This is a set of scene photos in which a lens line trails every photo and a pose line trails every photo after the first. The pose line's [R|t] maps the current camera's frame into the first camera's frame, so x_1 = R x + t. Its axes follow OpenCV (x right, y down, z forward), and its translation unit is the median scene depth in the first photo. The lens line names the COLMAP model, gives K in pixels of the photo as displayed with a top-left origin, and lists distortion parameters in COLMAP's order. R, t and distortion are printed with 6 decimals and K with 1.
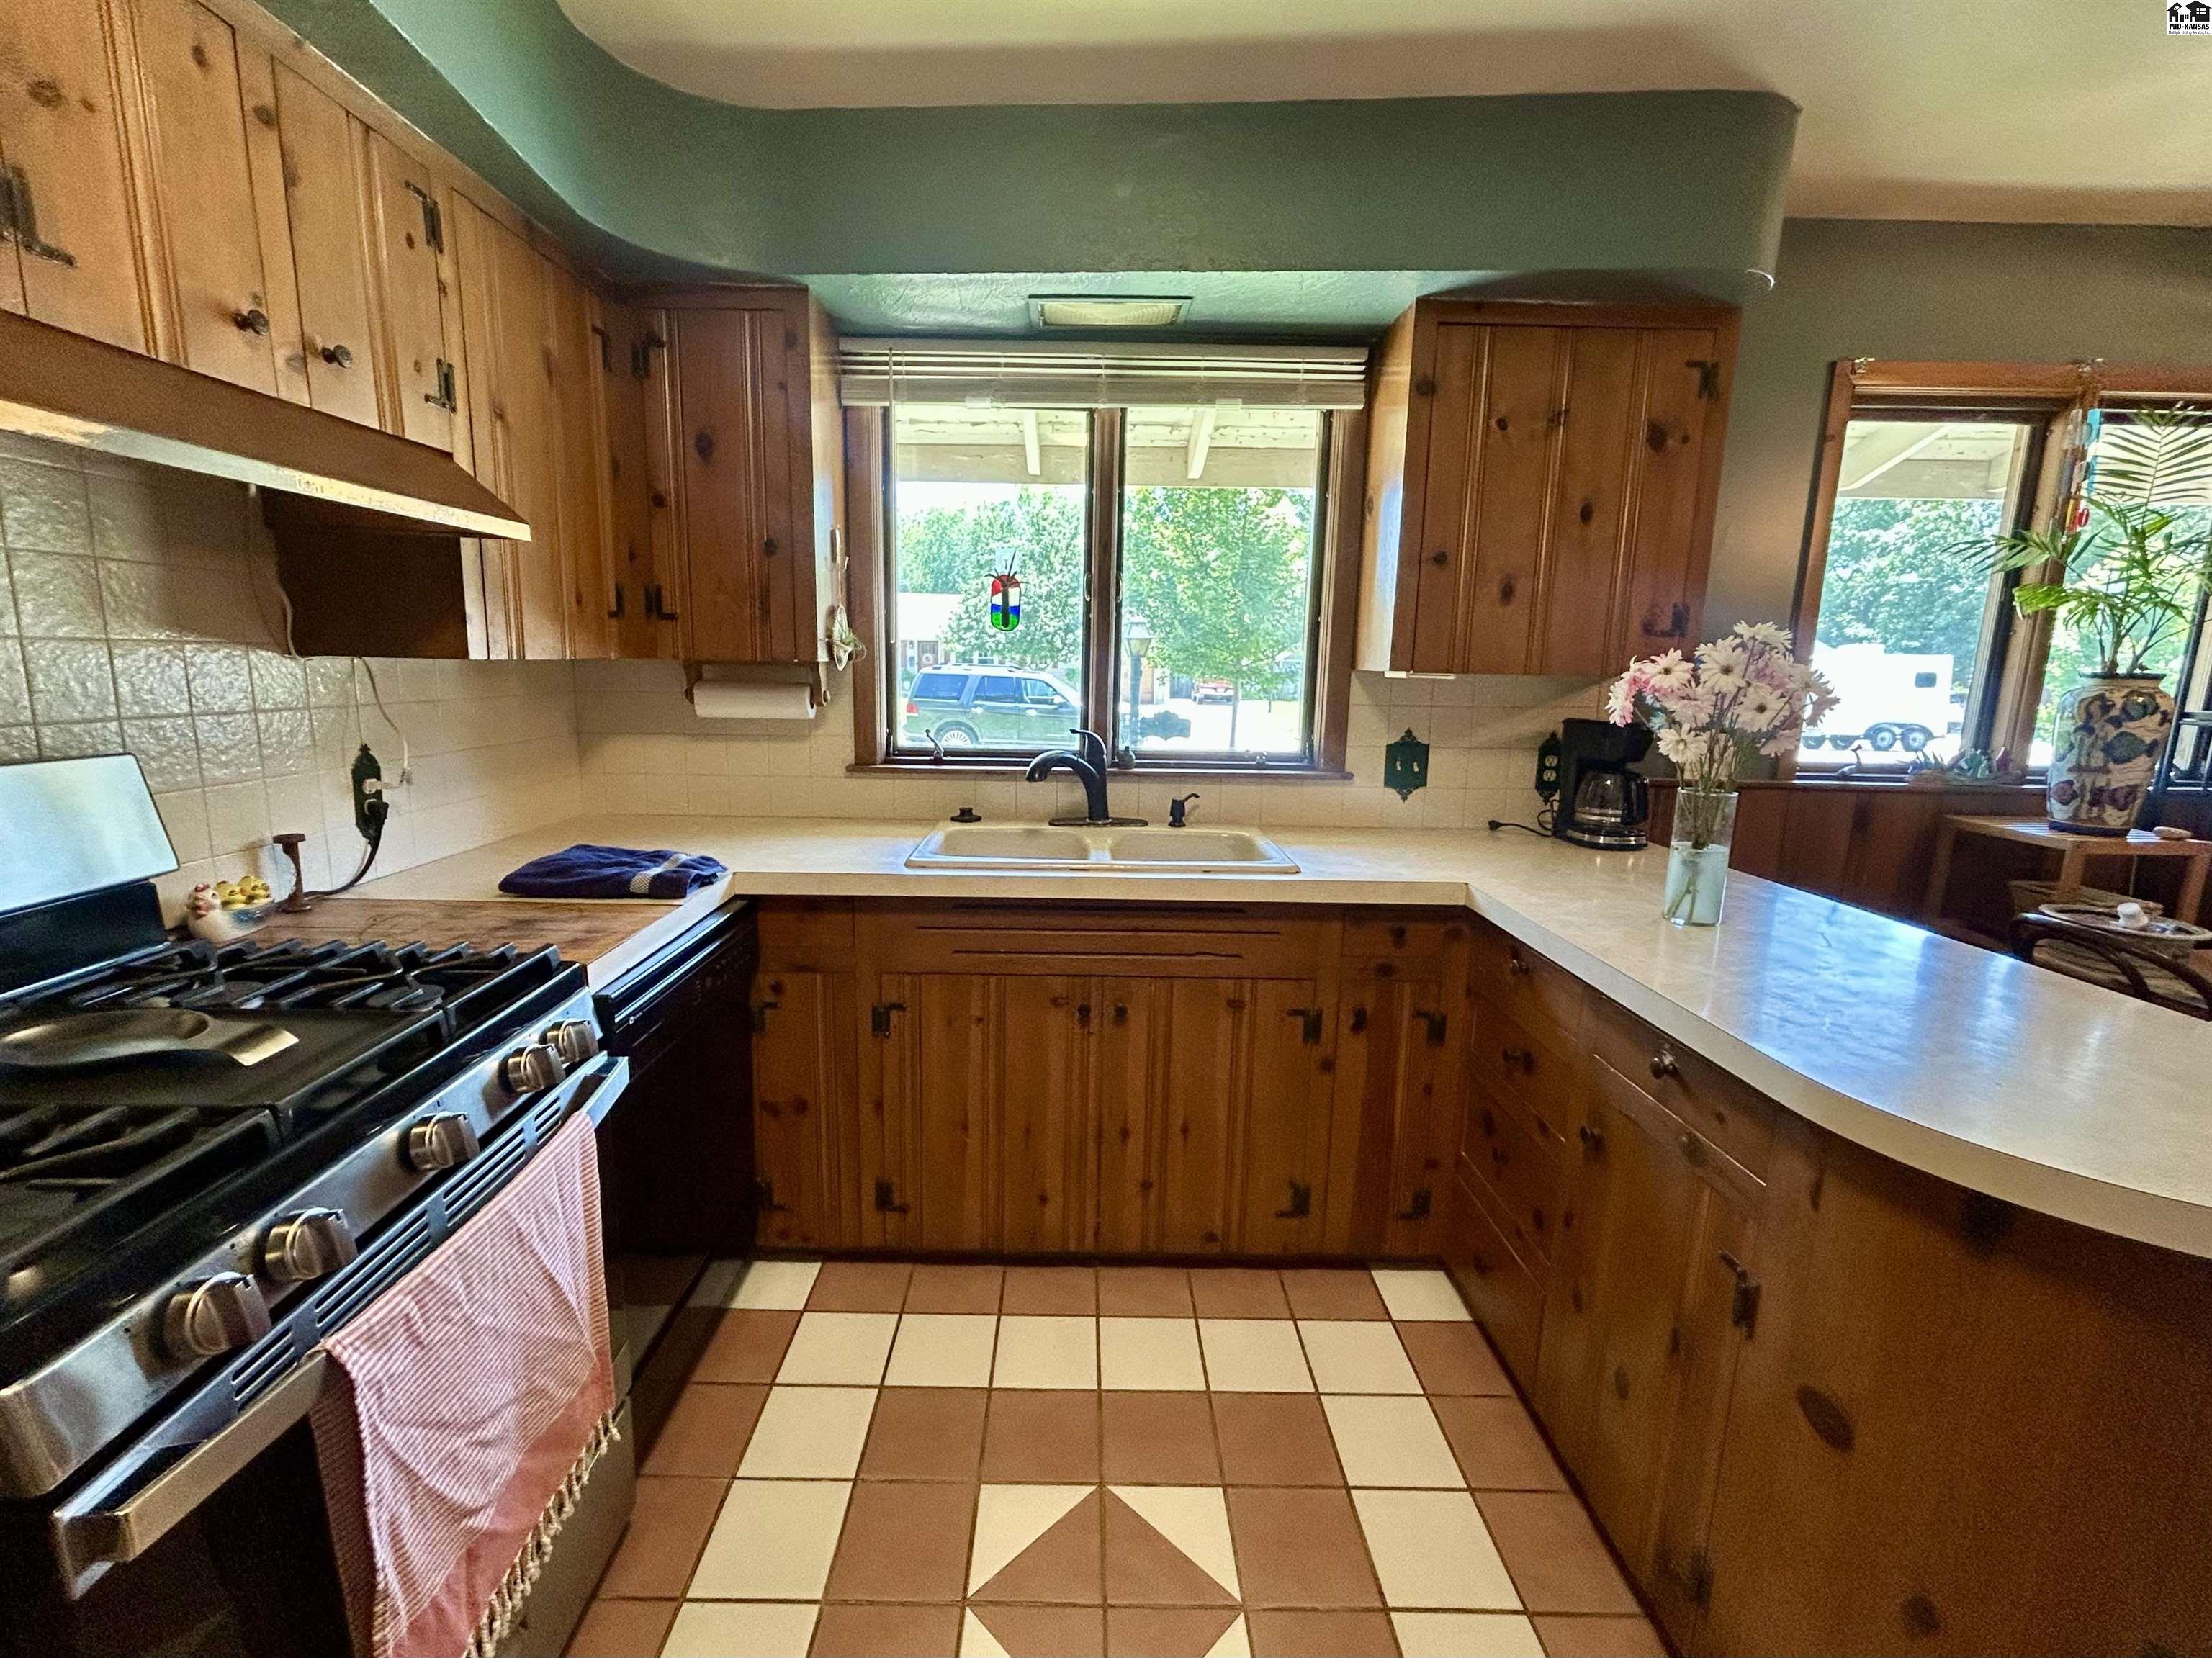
lens RADIAL K [[959.3, 0, 1087.0], [0, 959.3, 823.2], [0, 0, 1]] dist [0.003422, -0.000711]
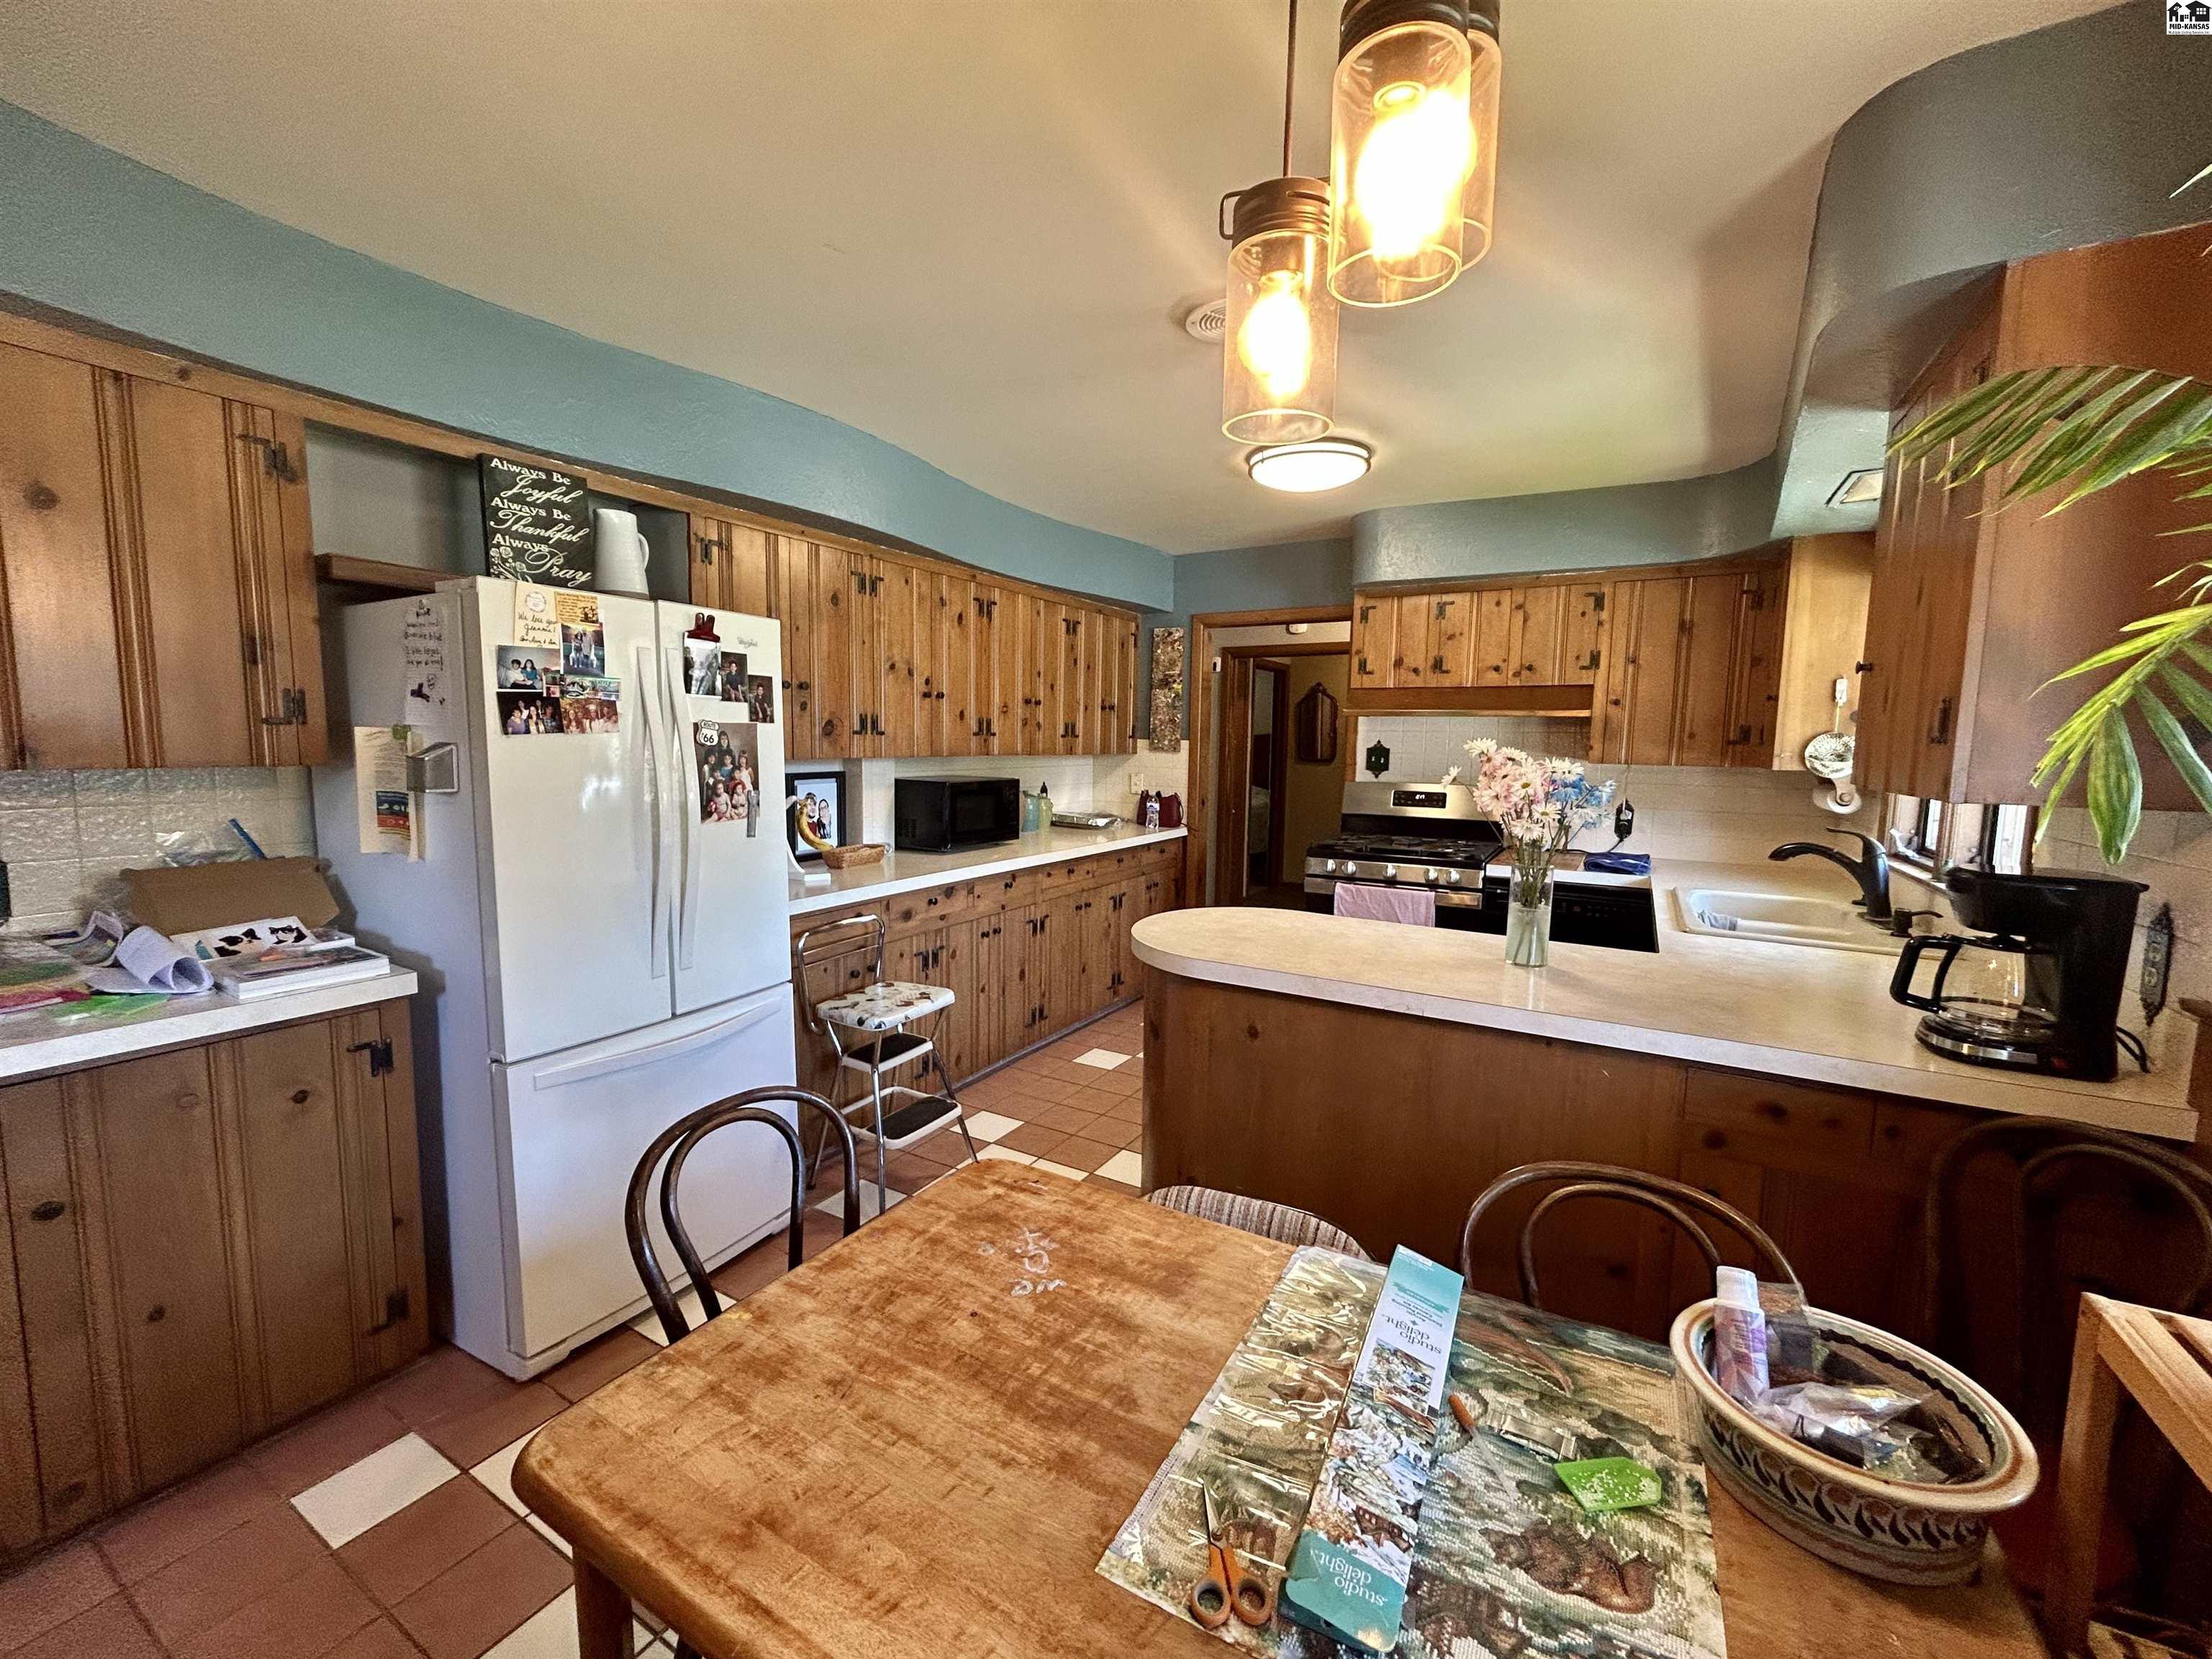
lens RADIAL K [[896.5, 0, 1118.4], [0, 896.5, 830.9], [0, 0, 1]] dist [-0.001017, 0.000096]
pose [[-0.502571, 0.066181, -0.861999, 1.493166], [-0.169943, 0.970050, 0.173559, -0.147235], [0.847668, 0.233716, -0.476272, 0.829579]]
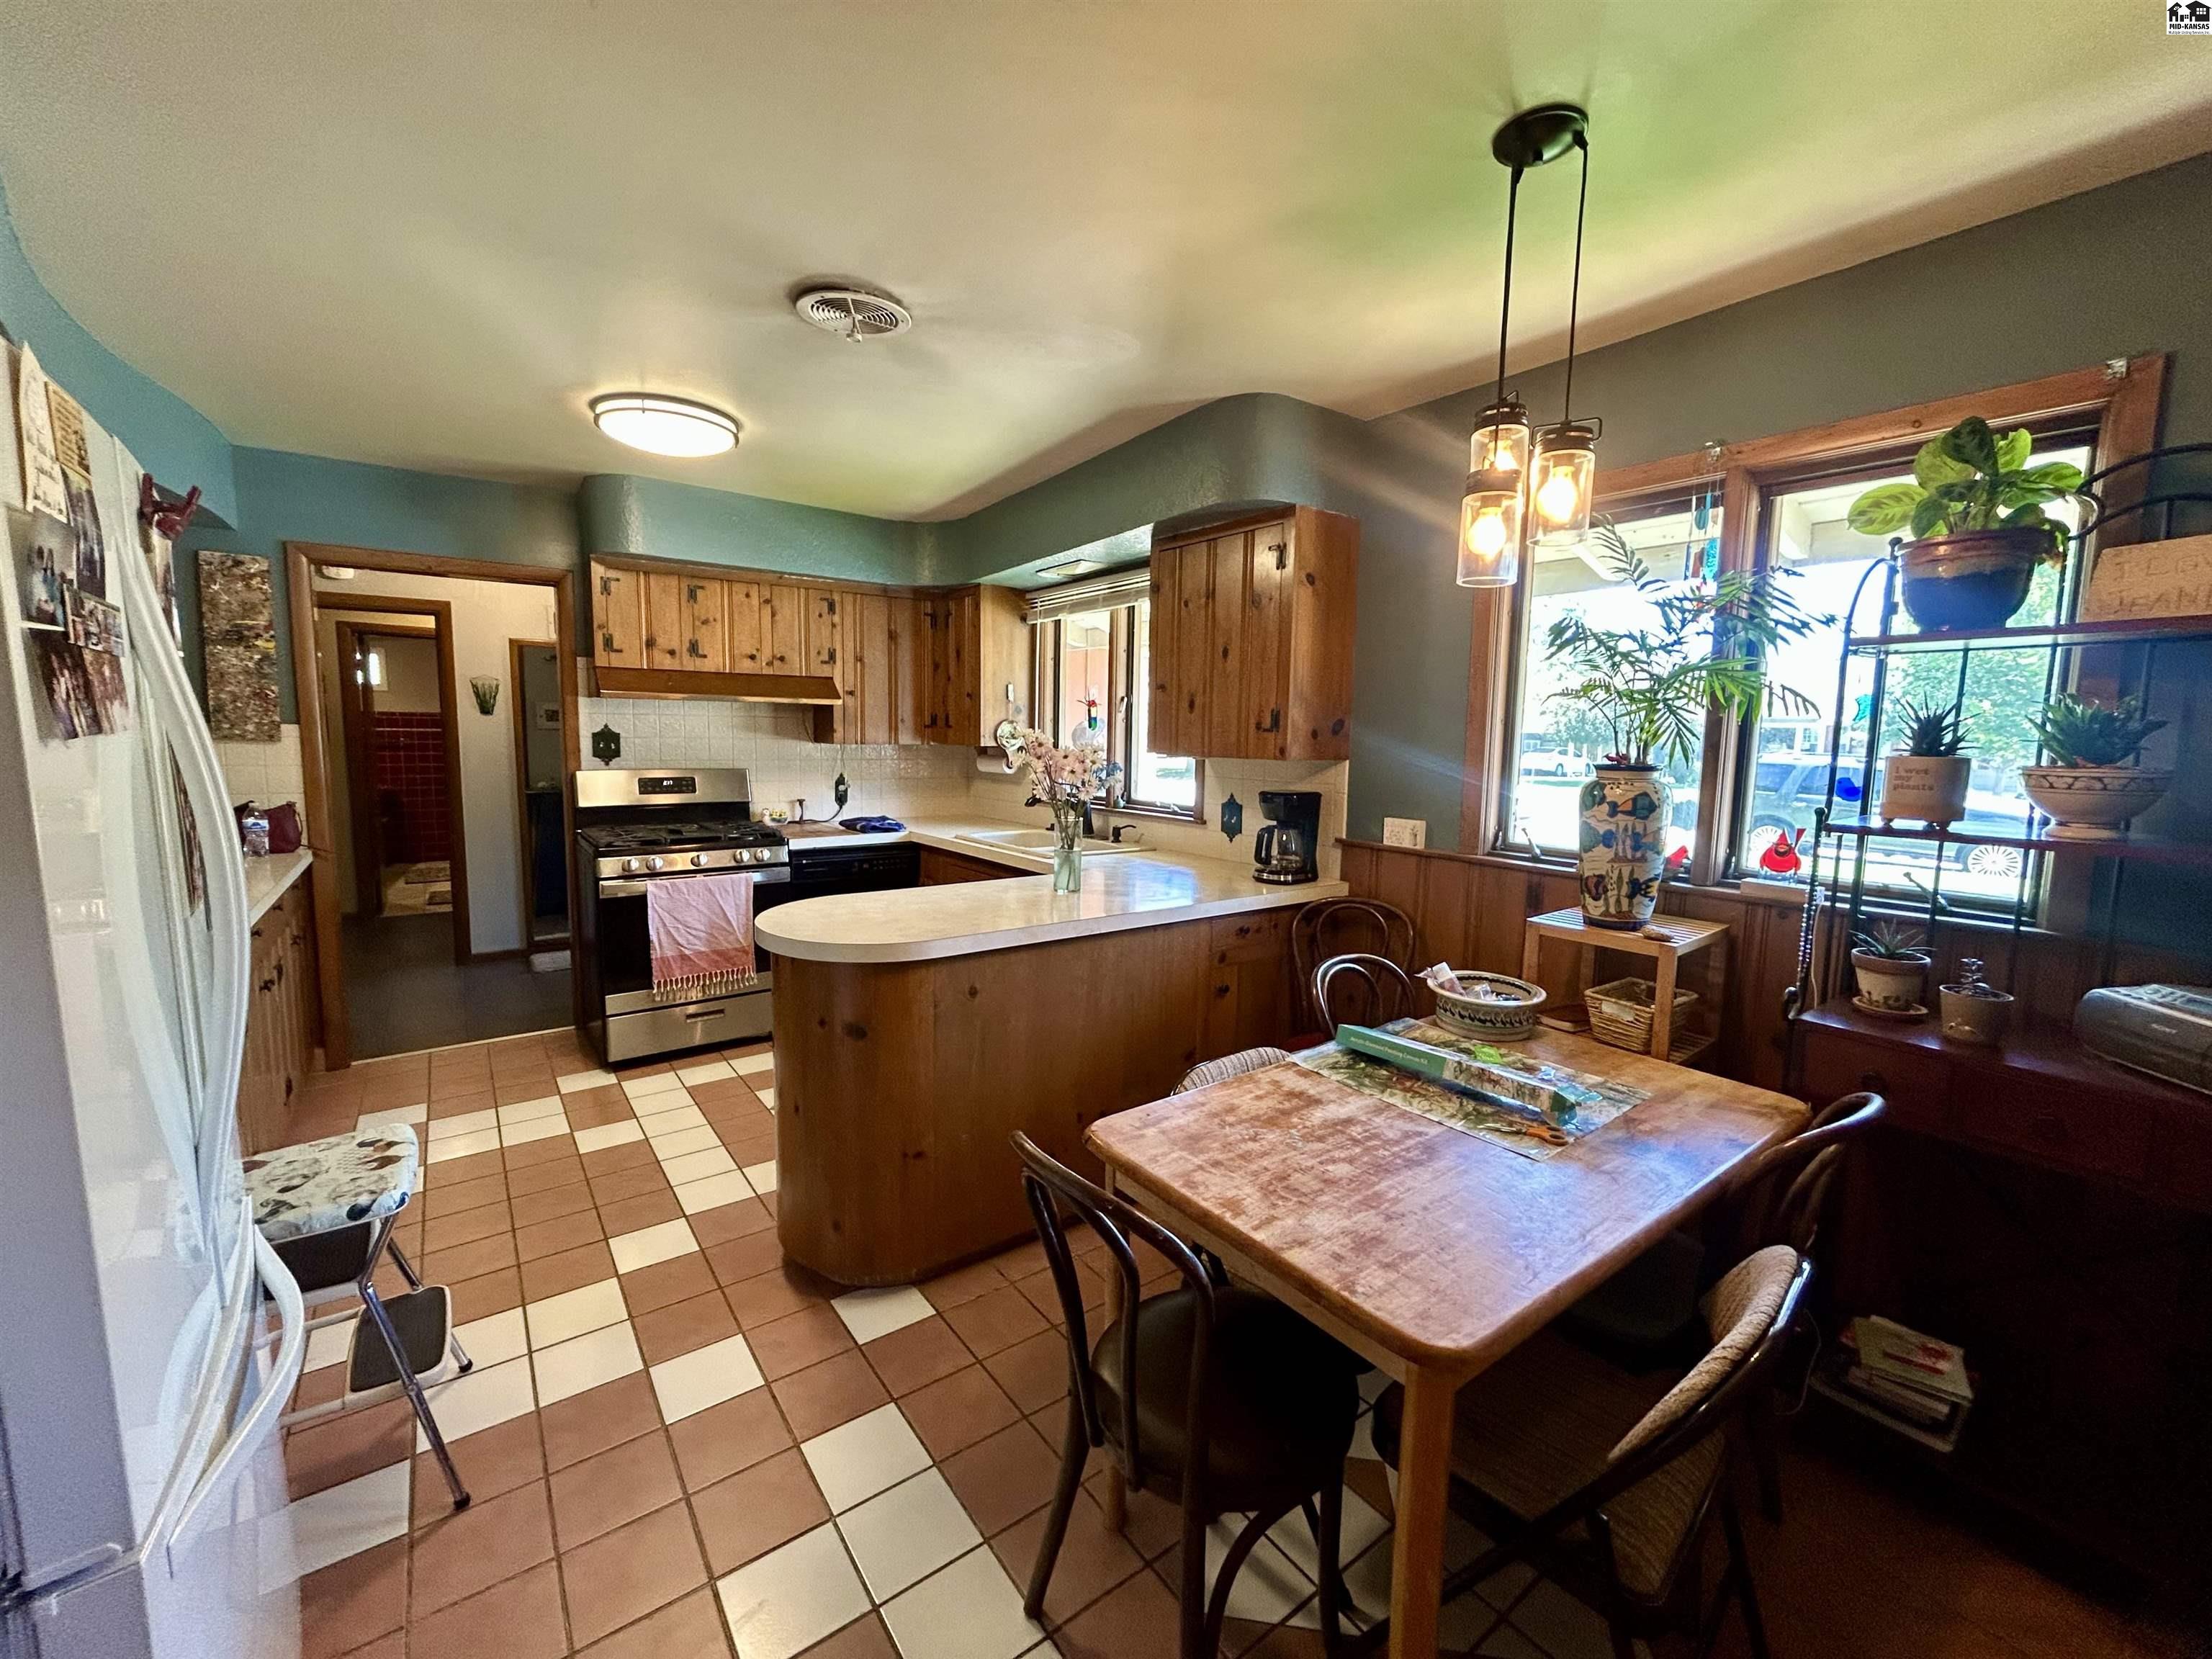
lens RADIAL K [[896.5, 0, 1107.4], [0, 896.5, 821.0], [0, 0, 1]] dist [-0.001017, 0.000096]
pose [[0.597799, 0.071936, -0.798412, 1.546797], [-0.139436, 0.990115, -0.015193, -0.009587], [0.789427, 0.120410, 0.601920, 0.025065]]
